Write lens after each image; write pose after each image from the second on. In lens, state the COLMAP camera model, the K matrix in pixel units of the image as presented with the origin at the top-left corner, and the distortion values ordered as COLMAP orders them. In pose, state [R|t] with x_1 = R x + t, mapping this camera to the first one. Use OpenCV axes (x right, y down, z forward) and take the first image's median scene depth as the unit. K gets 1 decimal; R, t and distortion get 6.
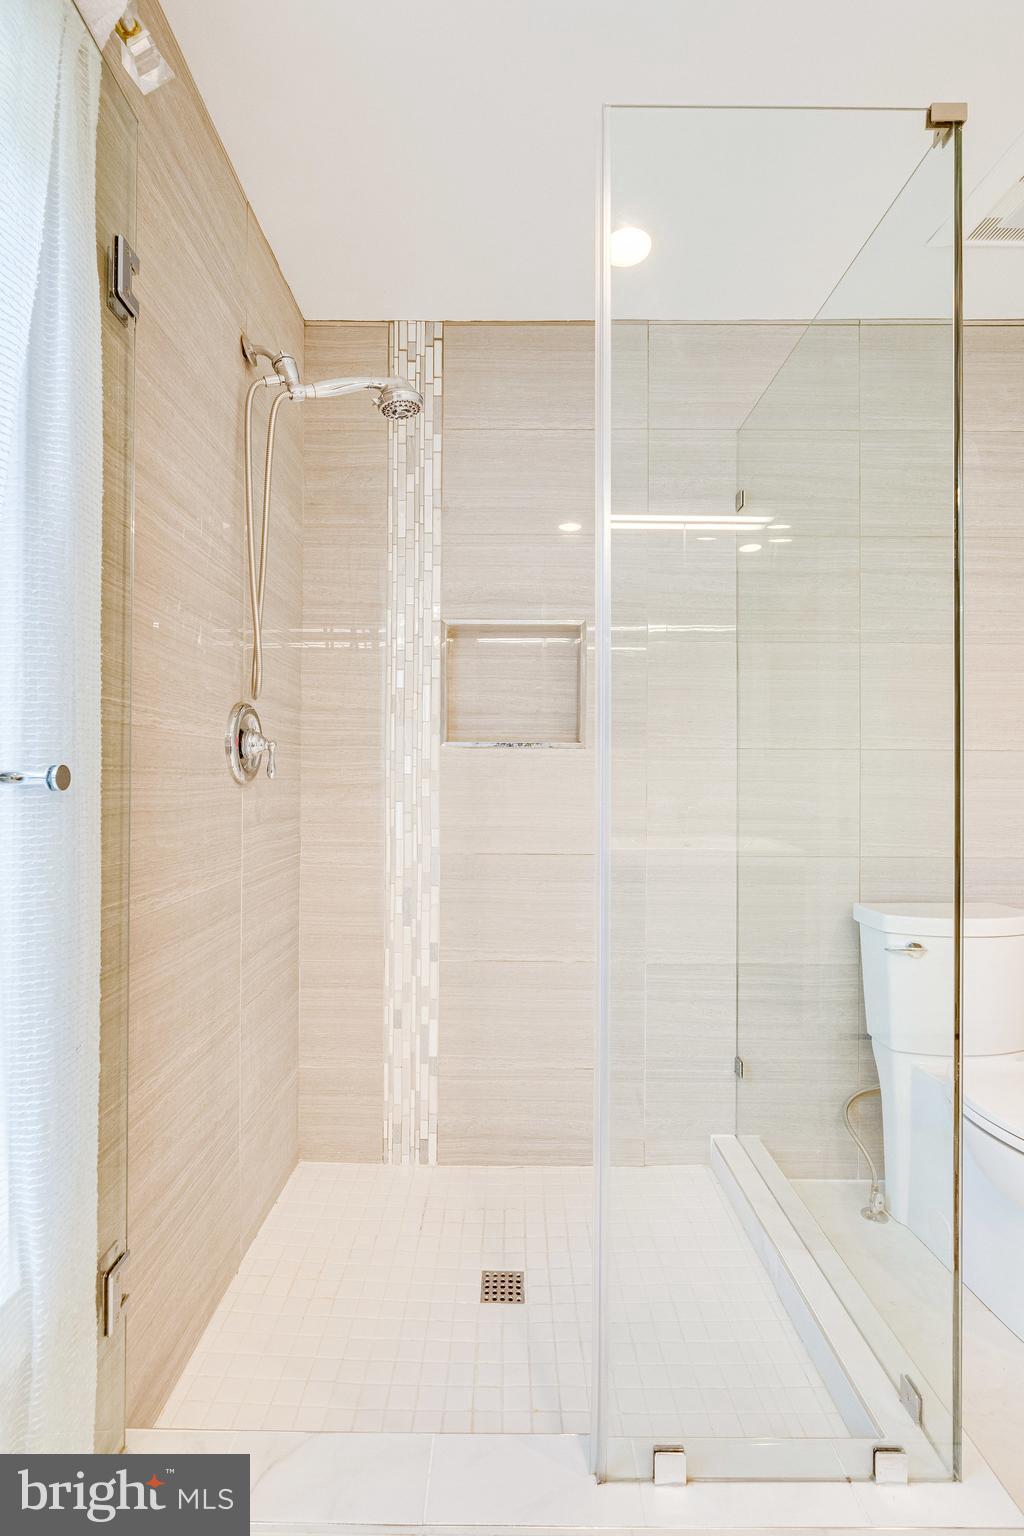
lens RADIAL K [[705.4, 0, 512.0], [0, 705.4, 763.8], [0, 0, 1]] dist [-0.002506, 0.000027]
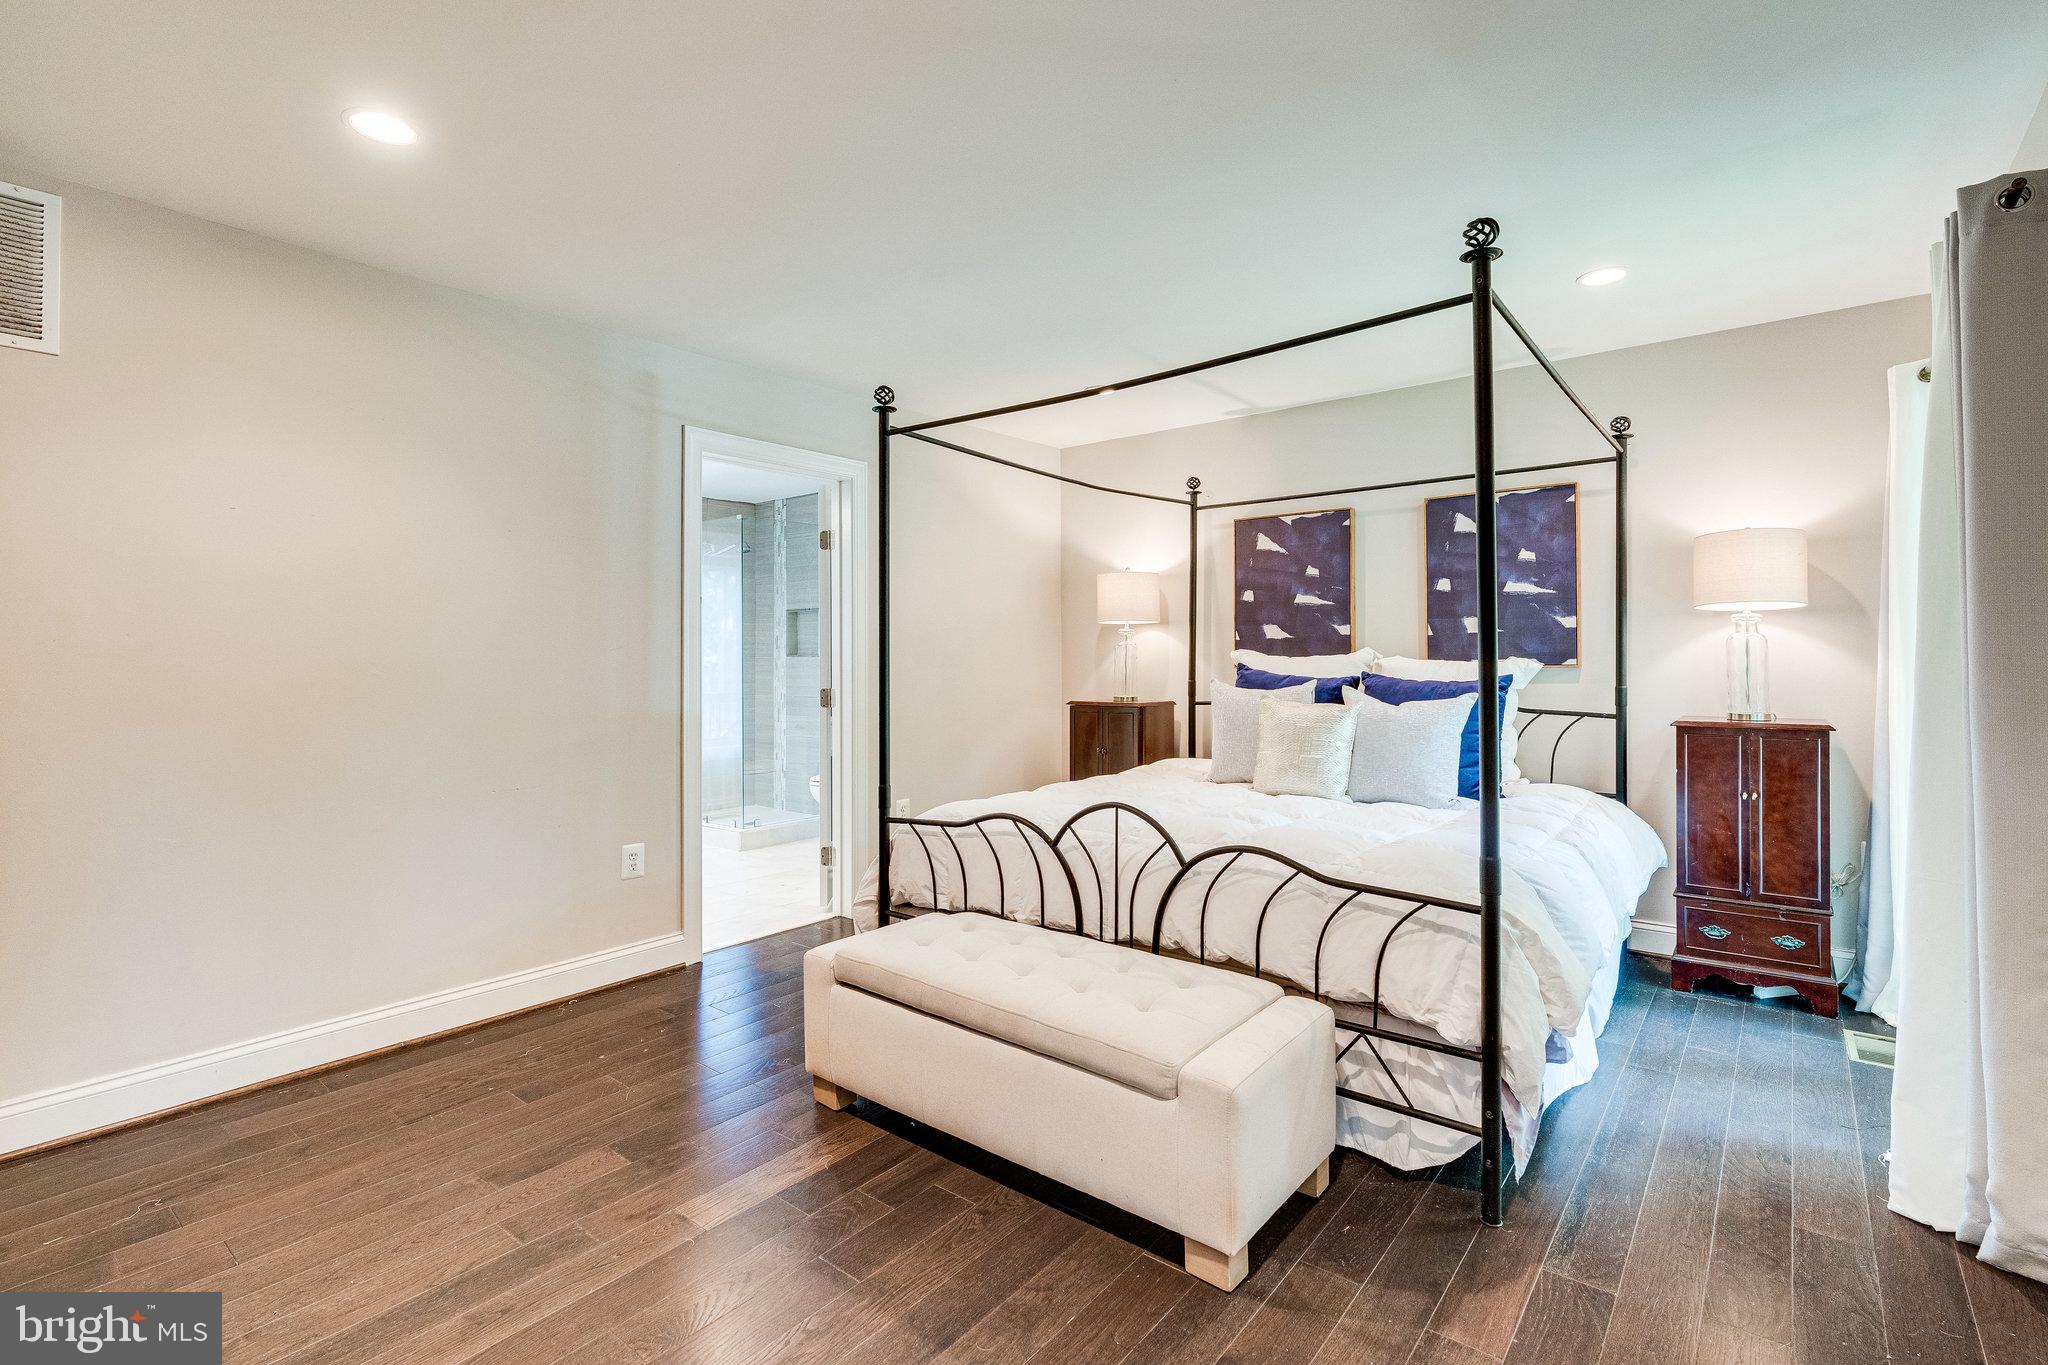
lens RADIAL K [[935.6, 0, 1020.5], [0, 935.6, 641.3], [0, 0, 1]] dist [0.013228, 0.000836]
pose [[0.778704, -0.011369, -0.627288, 2.841179], [0.010558, 0.999932, -0.005016, -0.055926], [0.627302, -0.002717, 0.778771, -1.226607]]
